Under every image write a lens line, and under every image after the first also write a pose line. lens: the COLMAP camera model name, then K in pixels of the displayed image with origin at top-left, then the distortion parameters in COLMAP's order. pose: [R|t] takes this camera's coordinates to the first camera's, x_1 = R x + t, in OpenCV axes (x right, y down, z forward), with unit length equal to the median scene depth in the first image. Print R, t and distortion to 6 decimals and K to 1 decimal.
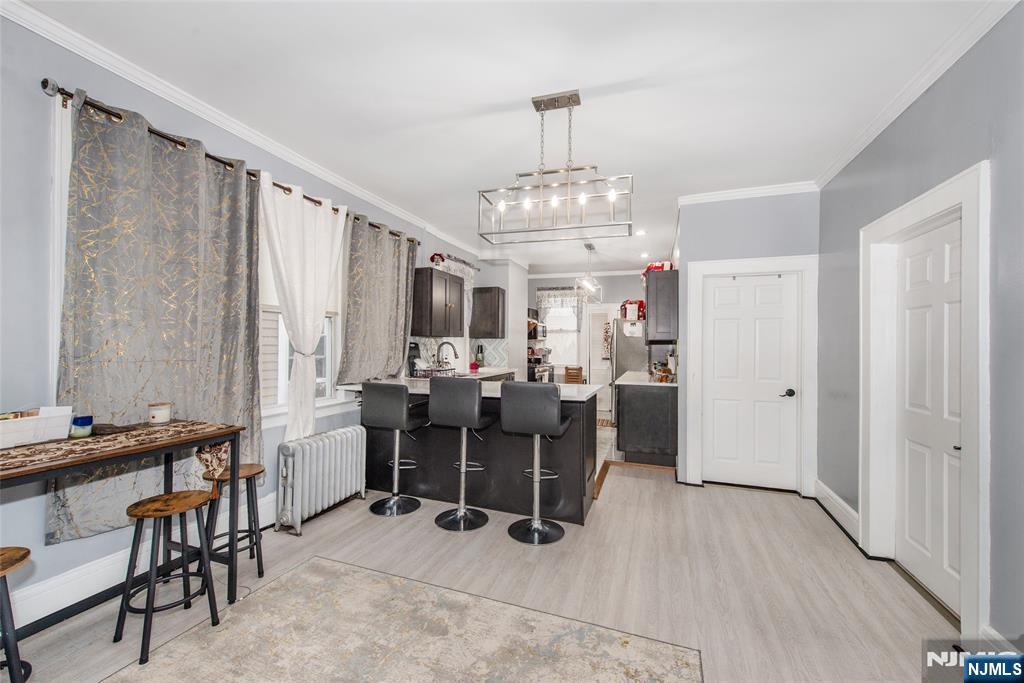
lens RADIAL K [[400.8, 0, 512.0], [0, 400.8, 341.5], [0, 0, 1]] dist [0.000375, 0.000049]
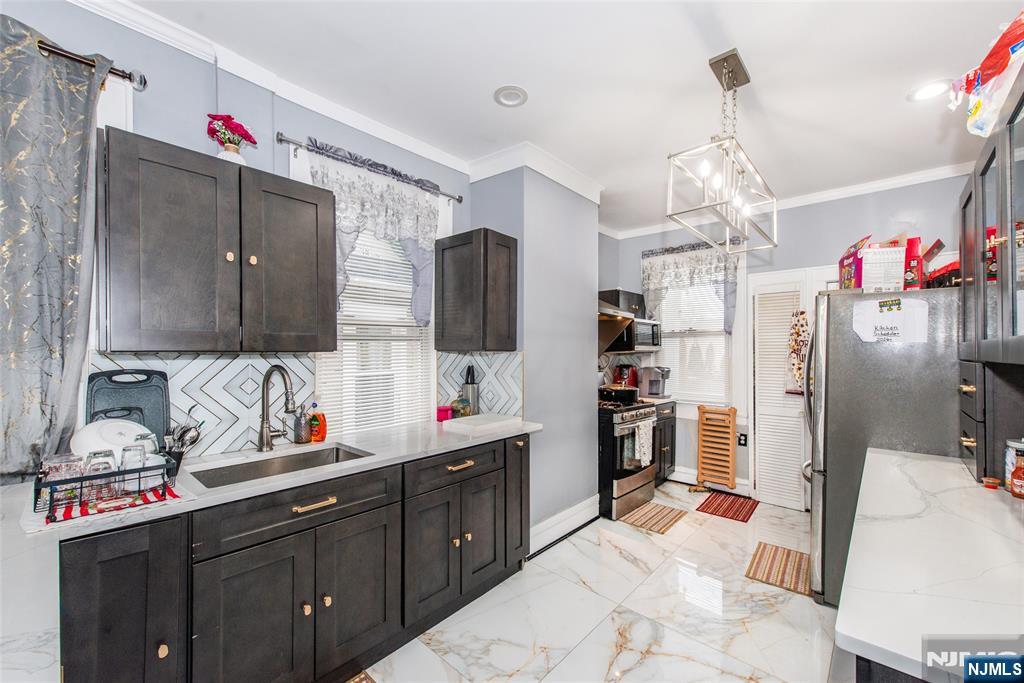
lens RADIAL K [[416.2, 0, 513.8], [0, 416.2, 353.2], [0, 0, 1]] dist [0.000149, 0.000050]
pose [[0.931475, -0.008041, -0.363716, 0.123157], [0.011232, 0.999915, 0.006657, -0.007982], [0.363631, -0.010286, 0.931486, 0.504615]]
